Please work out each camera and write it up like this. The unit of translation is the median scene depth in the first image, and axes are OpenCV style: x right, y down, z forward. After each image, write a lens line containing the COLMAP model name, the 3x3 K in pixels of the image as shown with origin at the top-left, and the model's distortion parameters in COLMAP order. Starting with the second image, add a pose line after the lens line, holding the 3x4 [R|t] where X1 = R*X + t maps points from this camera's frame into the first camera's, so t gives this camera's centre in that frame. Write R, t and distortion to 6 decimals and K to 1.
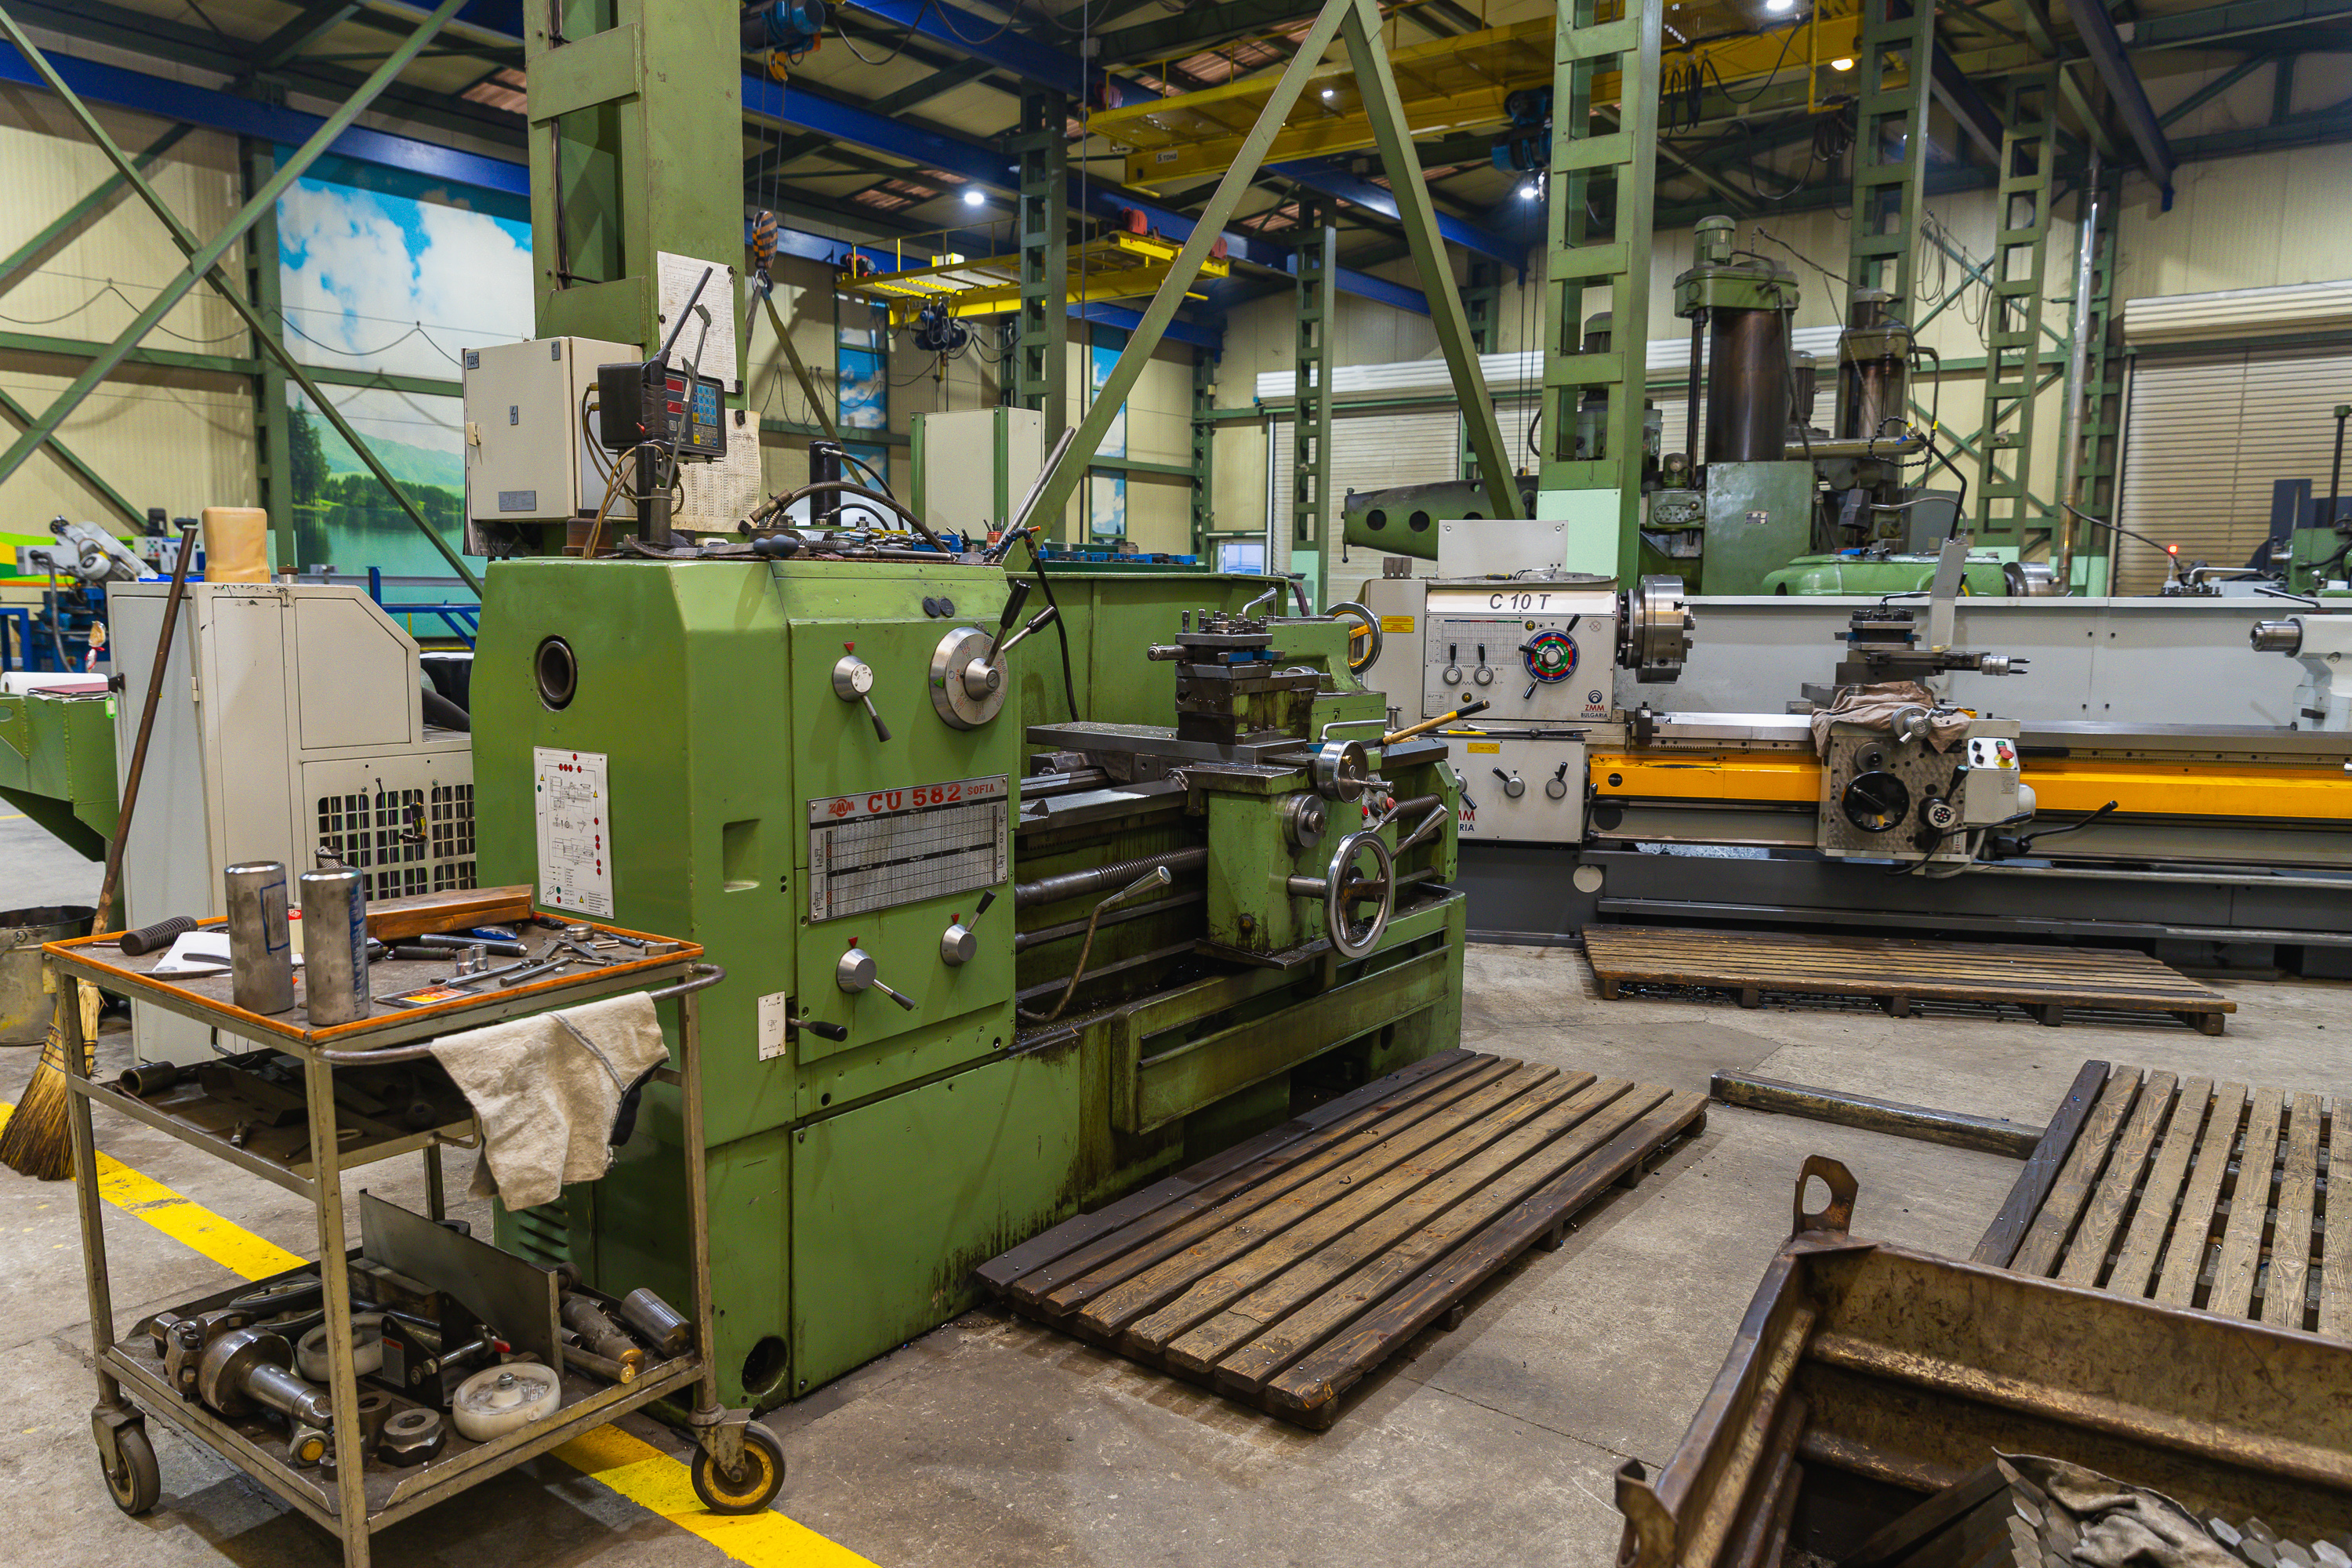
lens RADIAL K [[1606.8, 0, 1178.3], [0, 1606.8, 748.8], [0, 0, 1]] dist [0.023245, 0.005463]
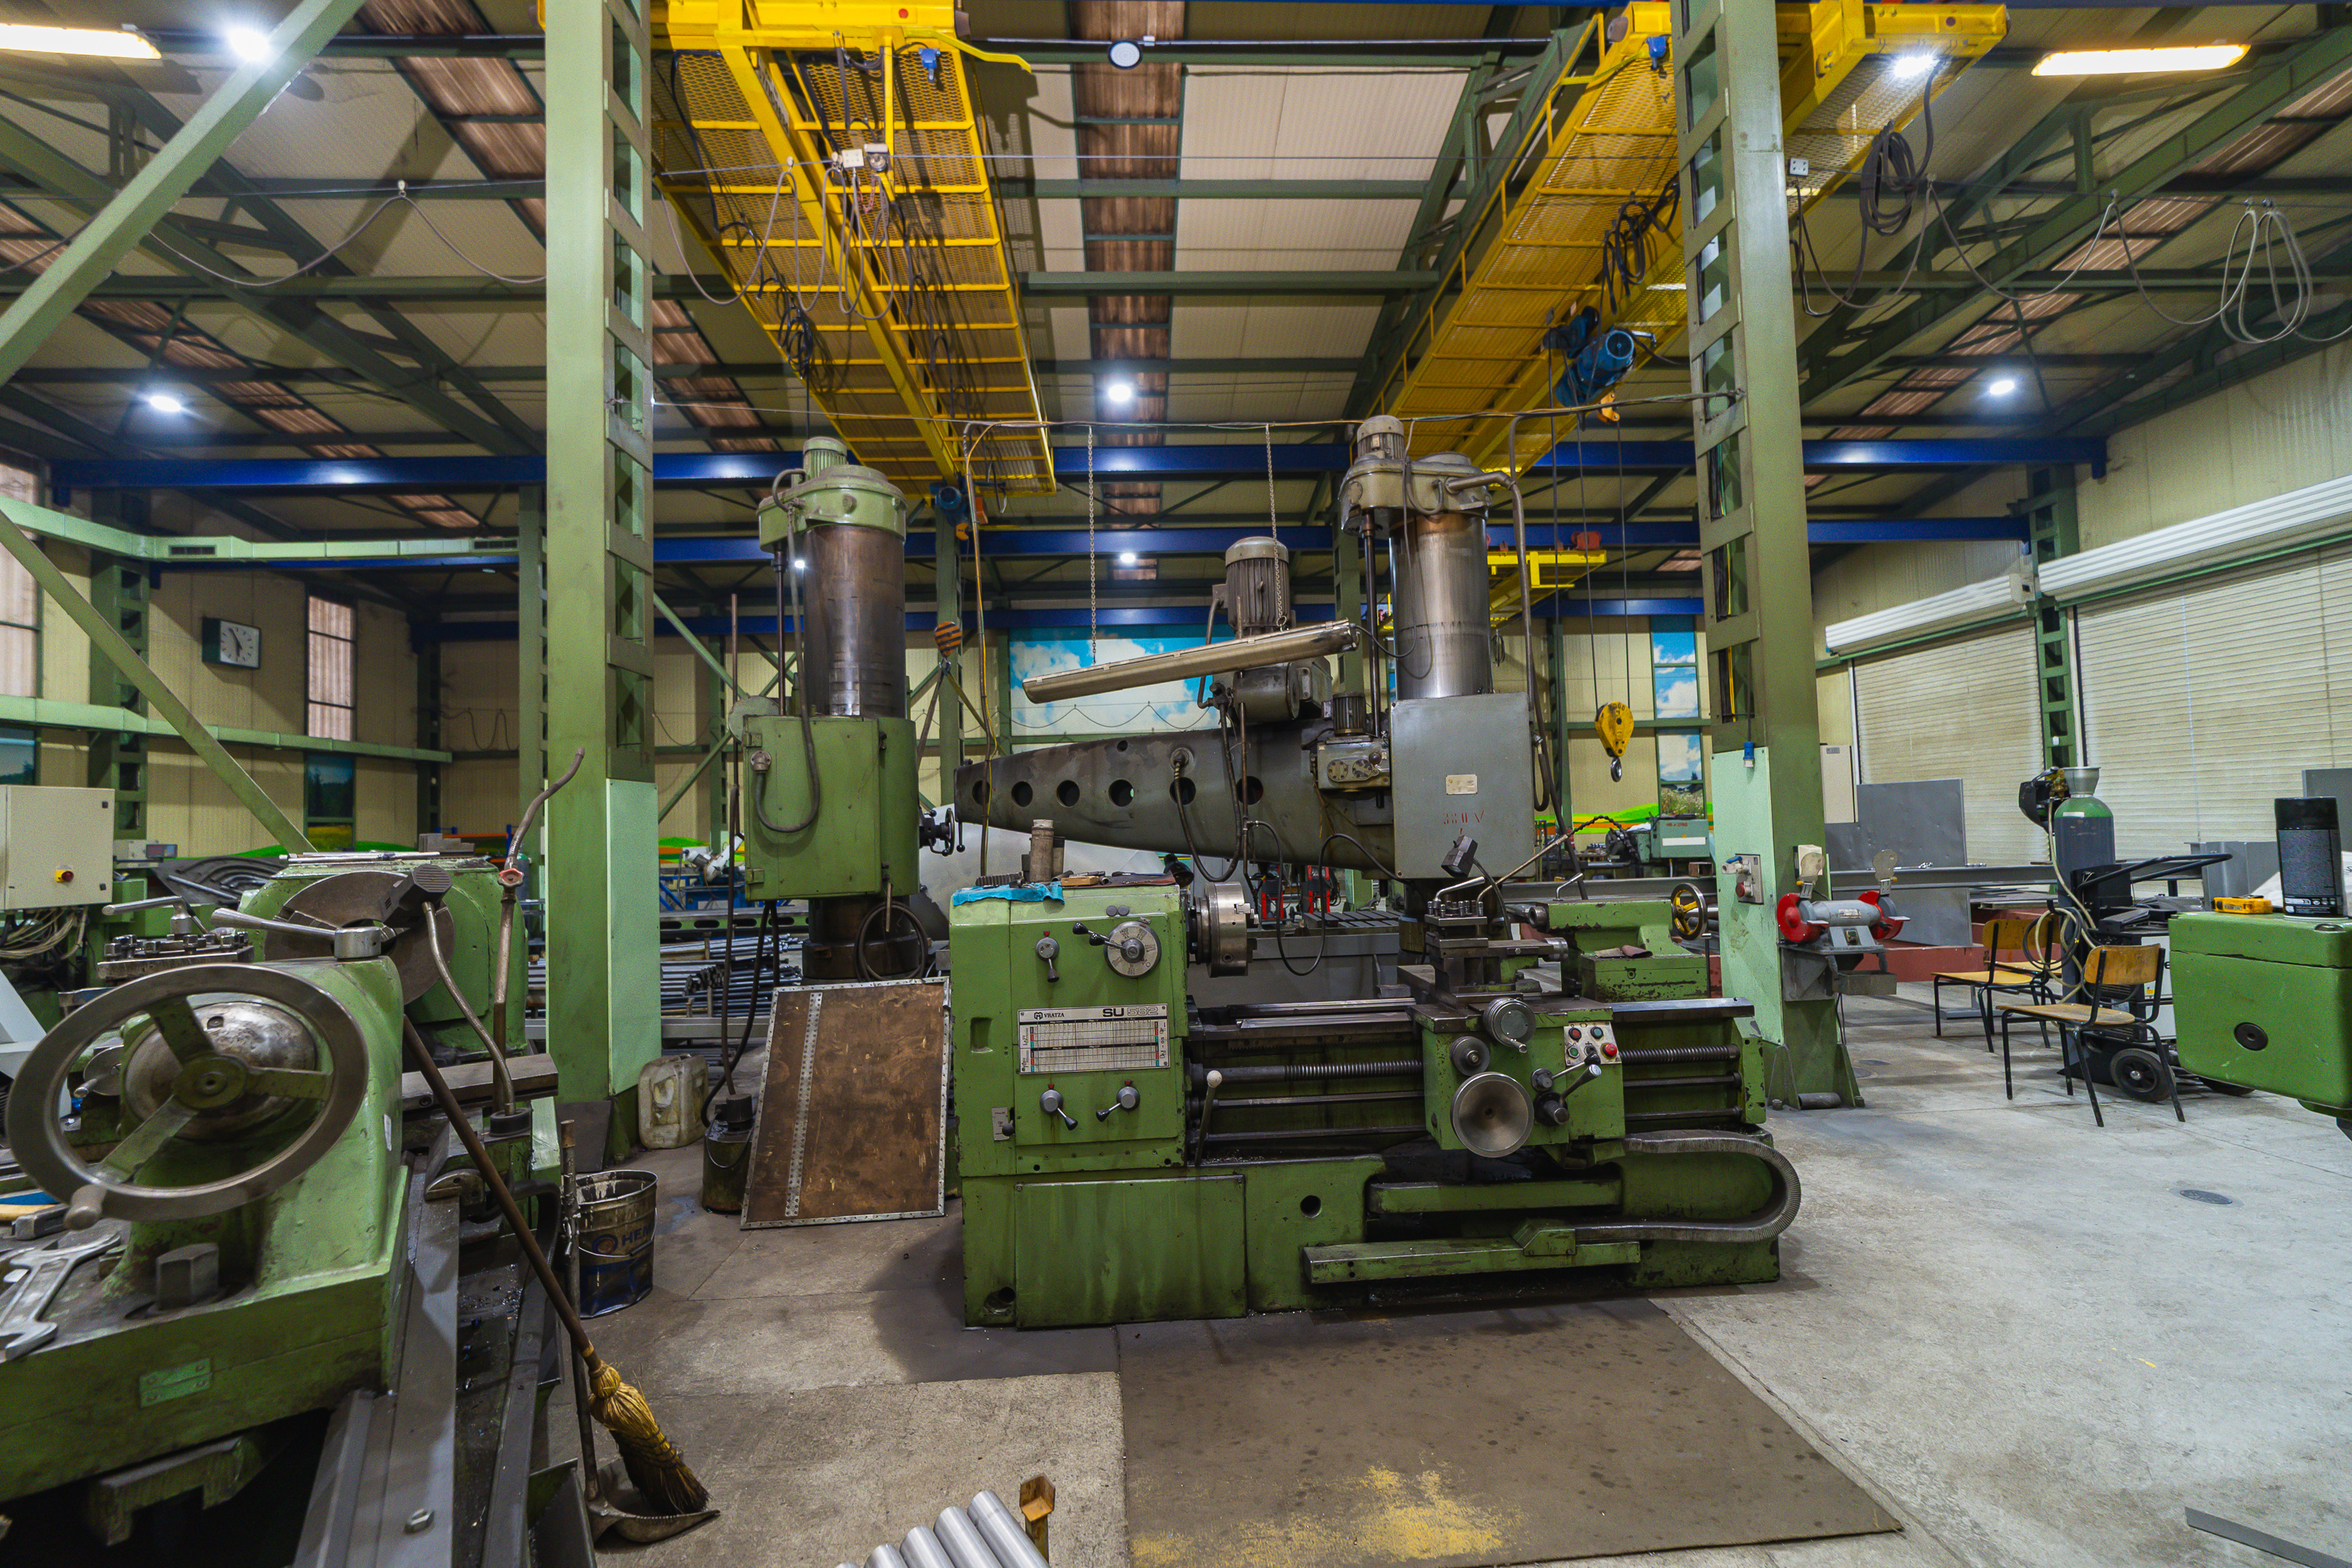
lens RADIAL K [[936.4, 0, 1176.0], [0, 936.4, 784.0], [0, 0, 1]] dist [-0.018174, 0.009095]
pose [[0.629175, -0.068356, -0.774252, 0.799244], [-0.040636, 0.991870, -0.120591, -0.099625], [0.776200, 0.107336, 0.621283, 0.852191]]
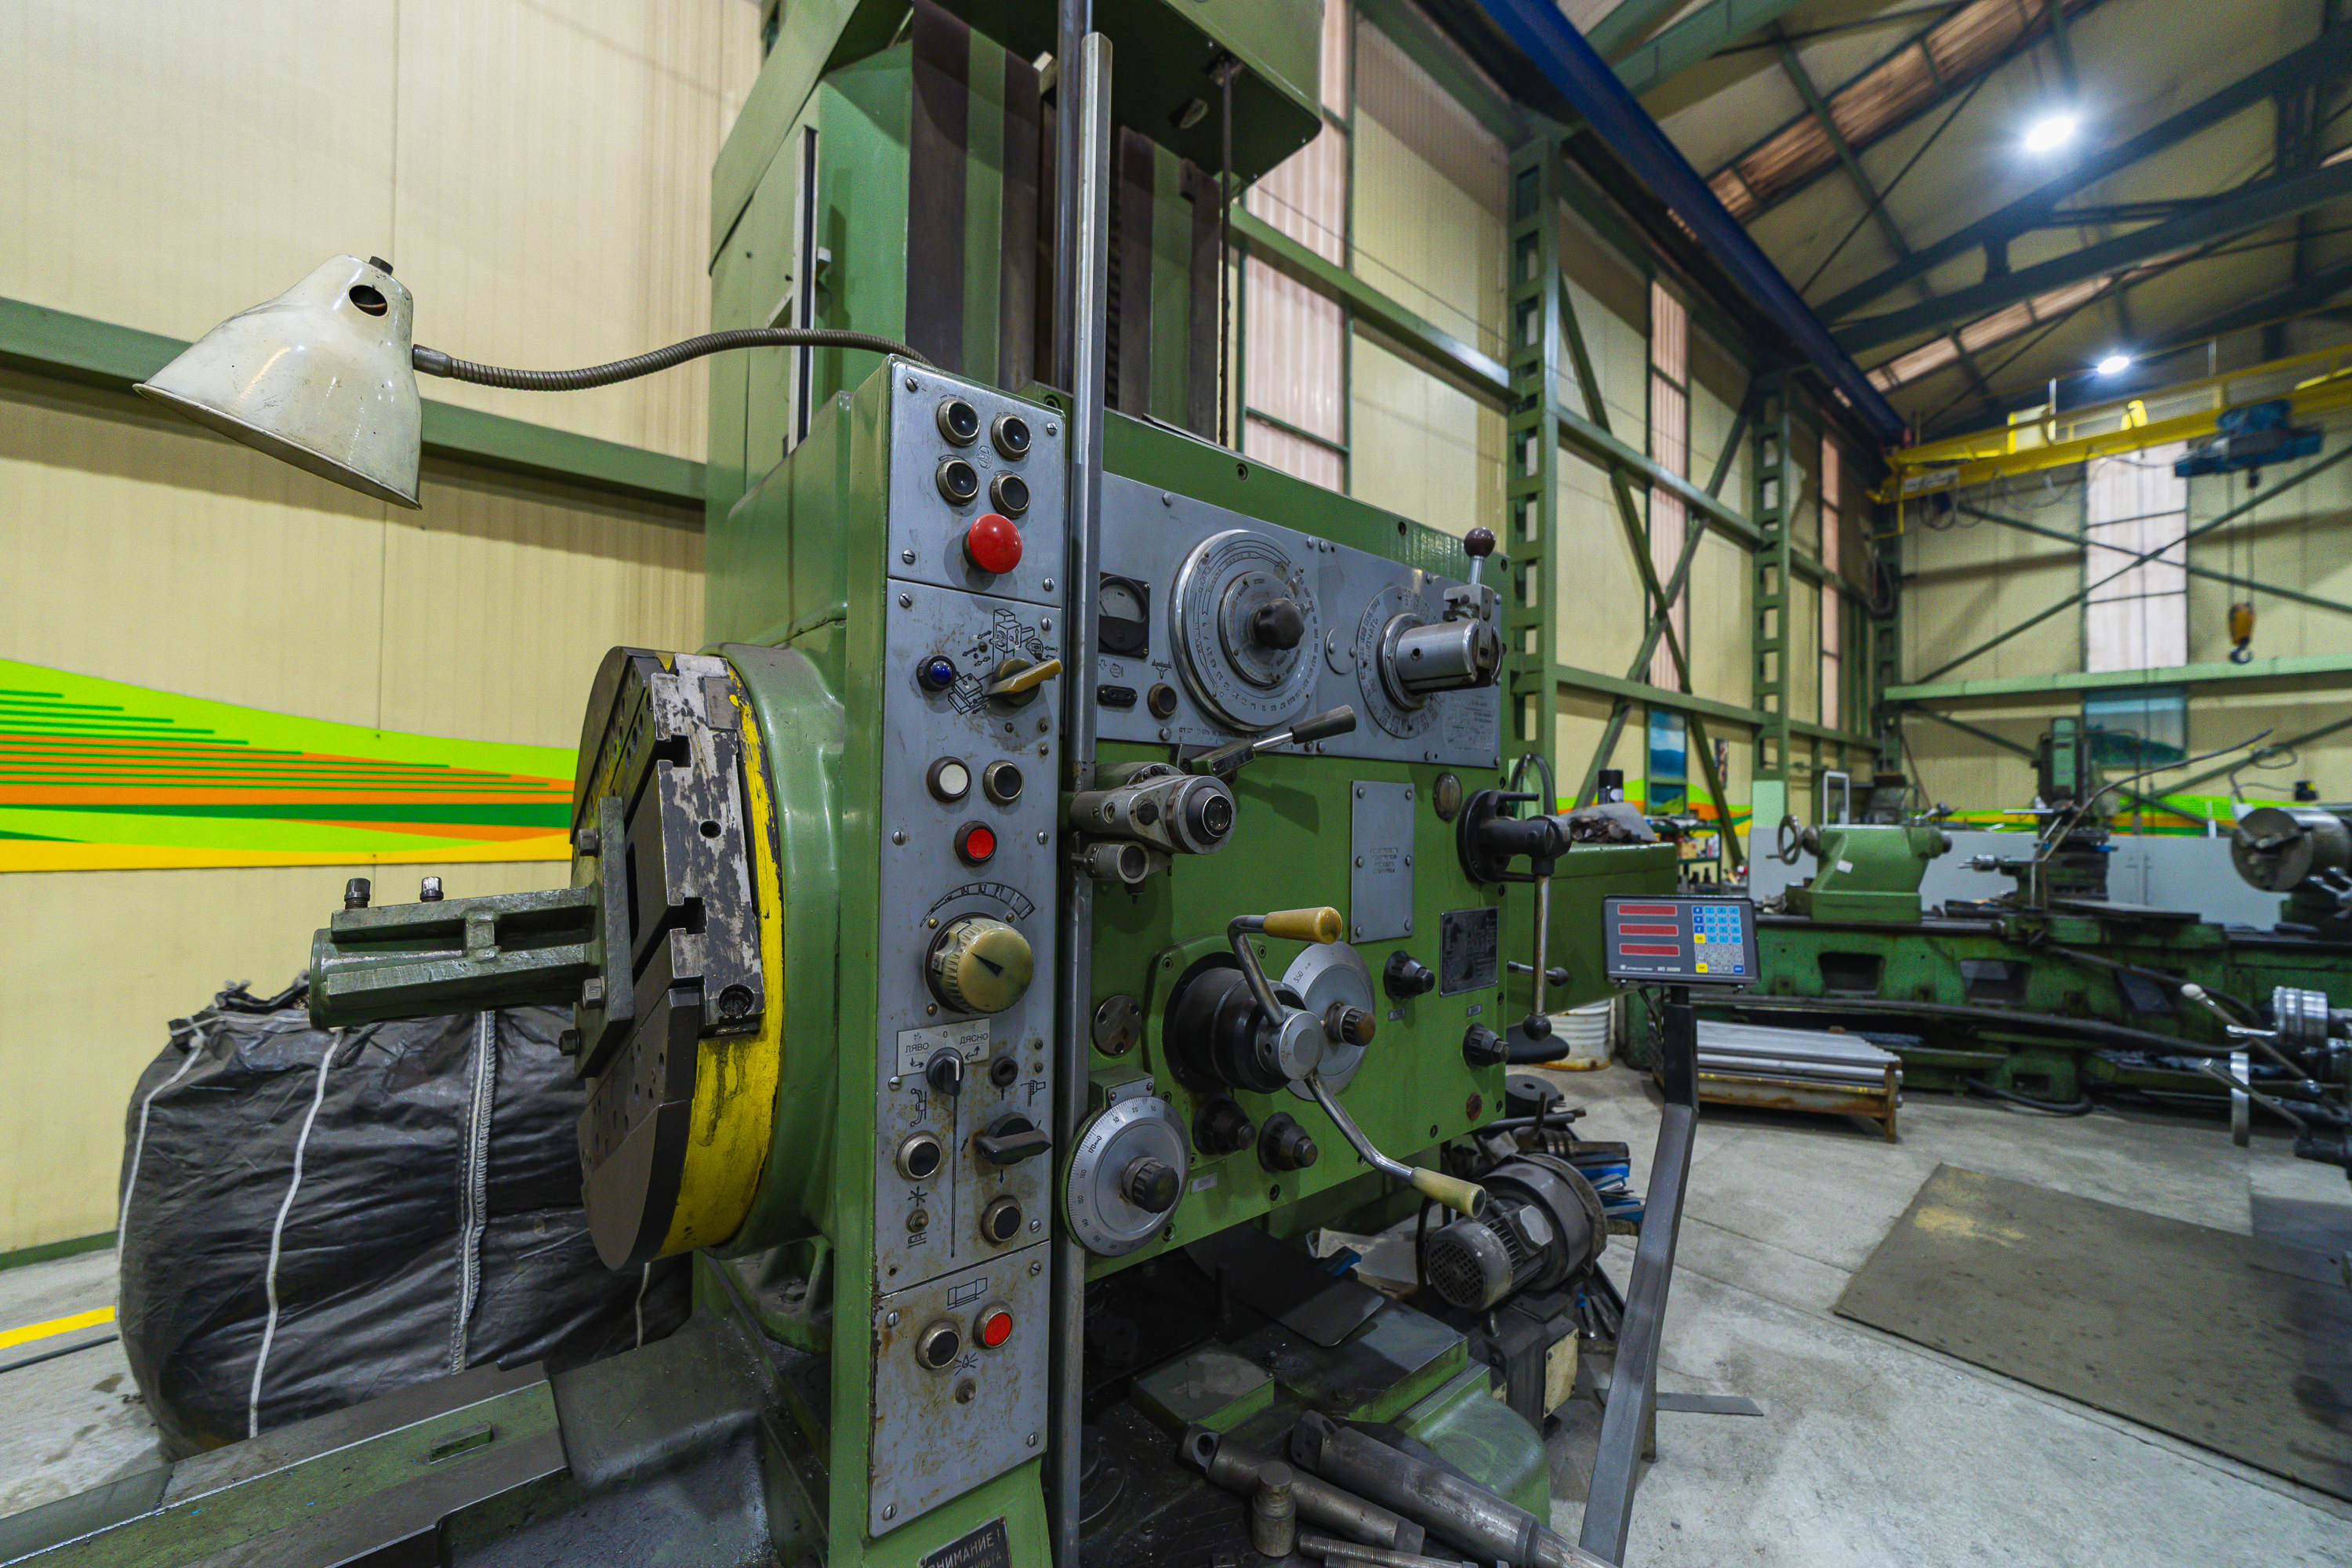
lens RADIAL K [[902.3, 0, 1175.1], [0, 902.3, 792.5], [0, 0, 1]] dist [-0.018843, 0.010956]
pose [[-0.971437, -0.022482, 0.236230, 0.857877], [-0.002737, 0.996497, 0.083580, -0.140029], [-0.237282, 0.080546, -0.968096, 1.392673]]
